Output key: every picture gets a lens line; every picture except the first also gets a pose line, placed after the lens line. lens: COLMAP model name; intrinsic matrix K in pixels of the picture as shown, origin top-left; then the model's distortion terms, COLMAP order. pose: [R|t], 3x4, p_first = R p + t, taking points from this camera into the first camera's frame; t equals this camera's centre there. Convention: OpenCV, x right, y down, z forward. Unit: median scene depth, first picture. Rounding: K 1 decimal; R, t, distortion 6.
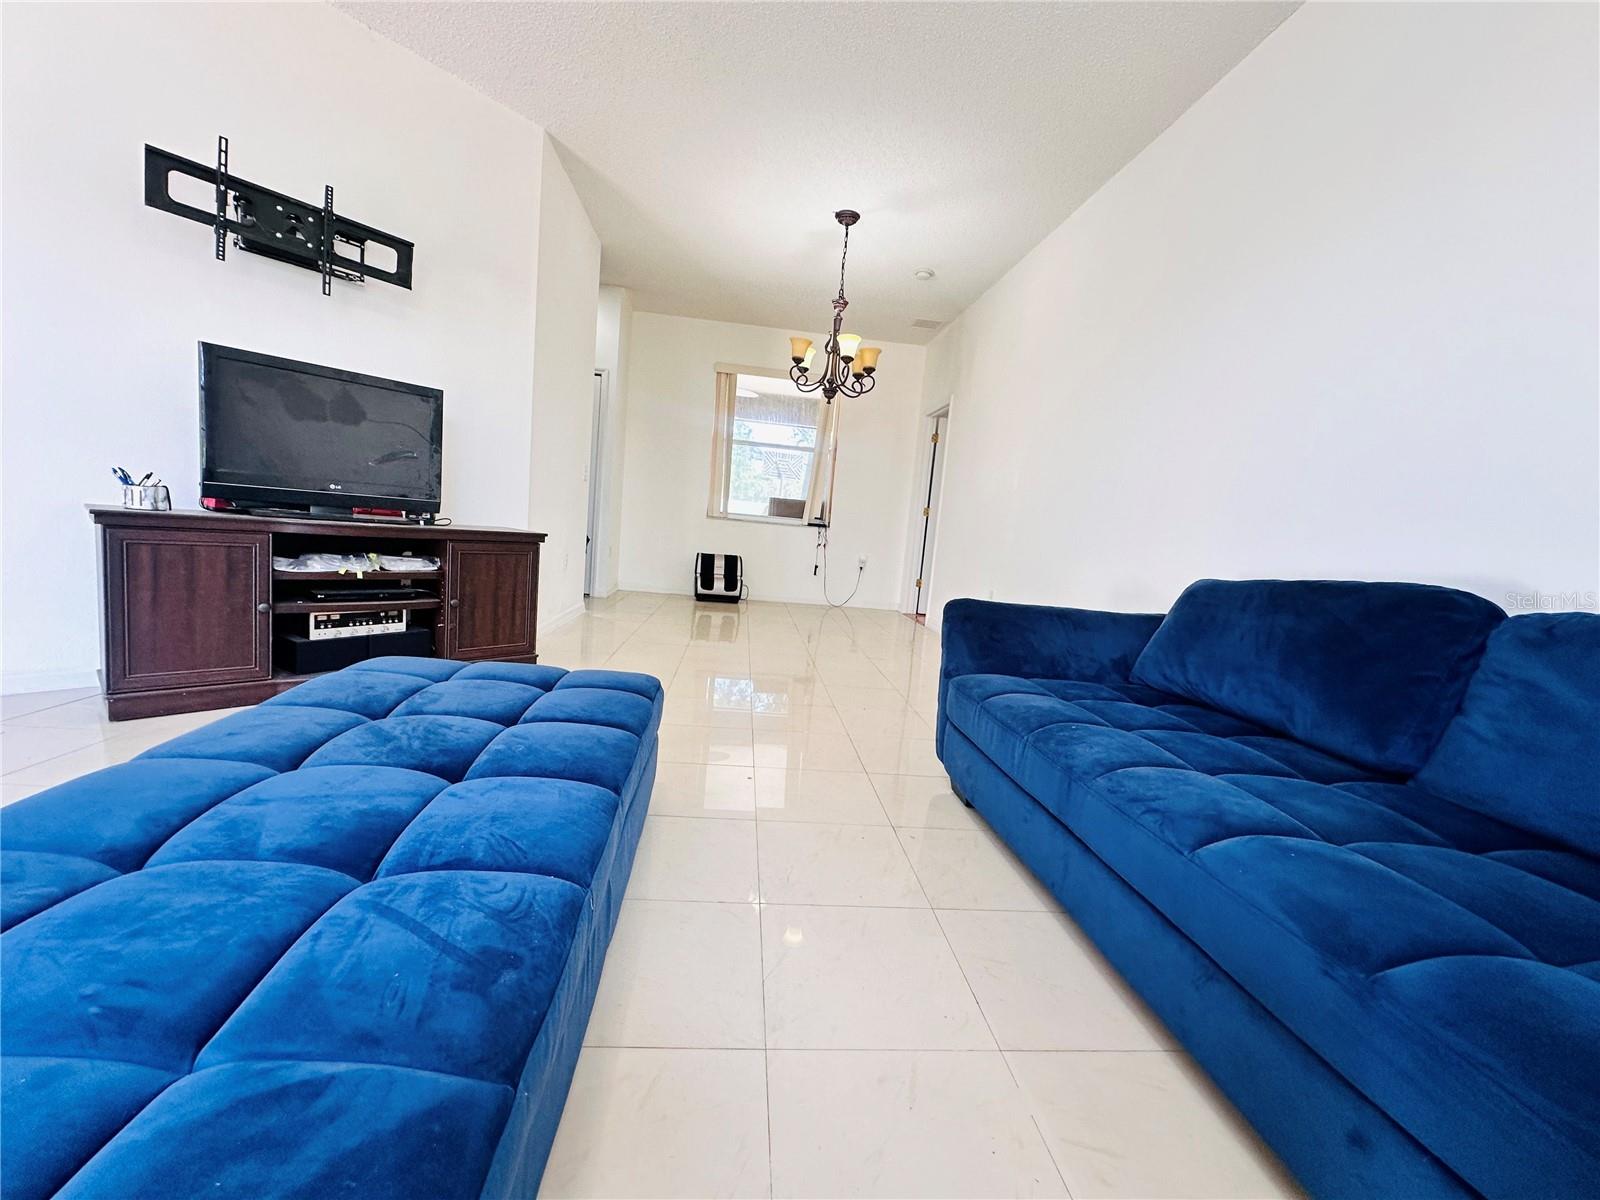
lens RADIAL K [[637.0, 0, 799.7], [0, 637.0, 601.4], [0, 0, 1]] dist [-0.002942, 0.000041]
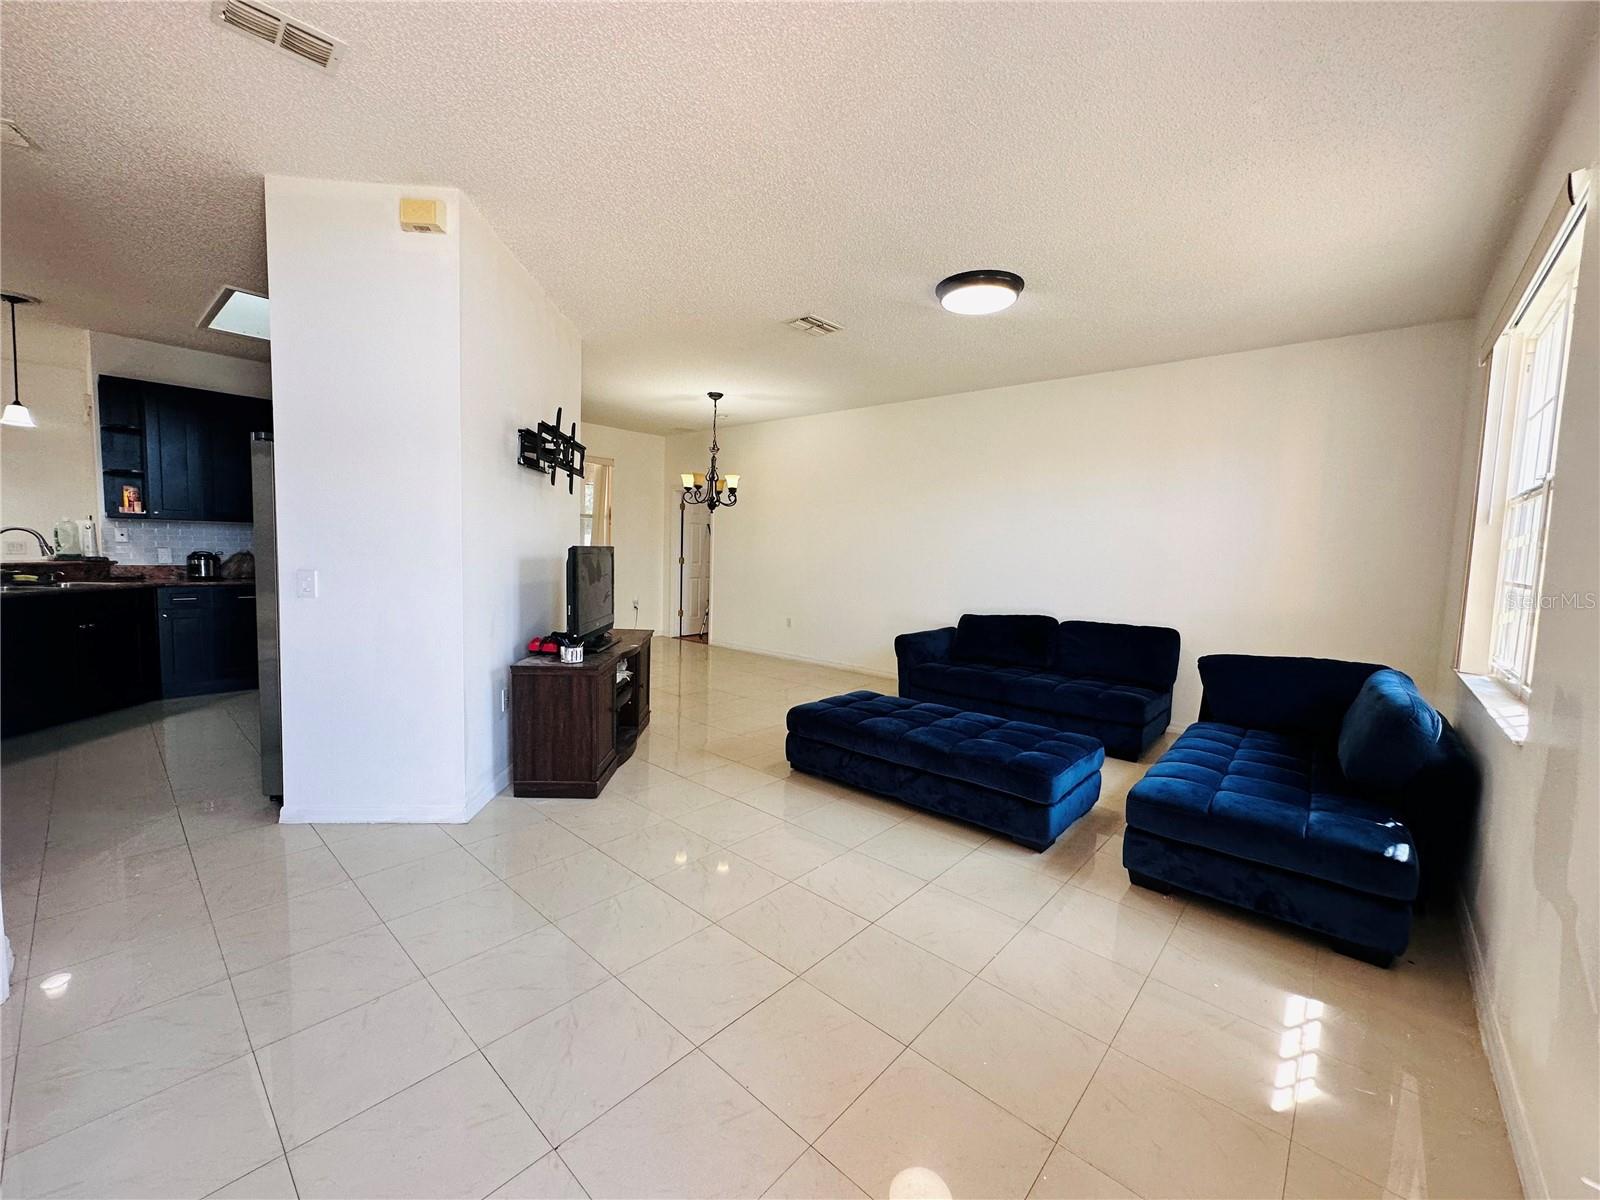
lens RADIAL K [[637.3, 0, 804.3], [0, 637.3, 603.4], [0, 0, 1]] dist [0.001095, 0.000207]
pose [[0.729170, -0.122345, 0.673307, -1.395526], [0.114093, 0.991853, 0.056668, -0.256465], [-0.674754, 0.035499, 0.737188, -0.445066]]
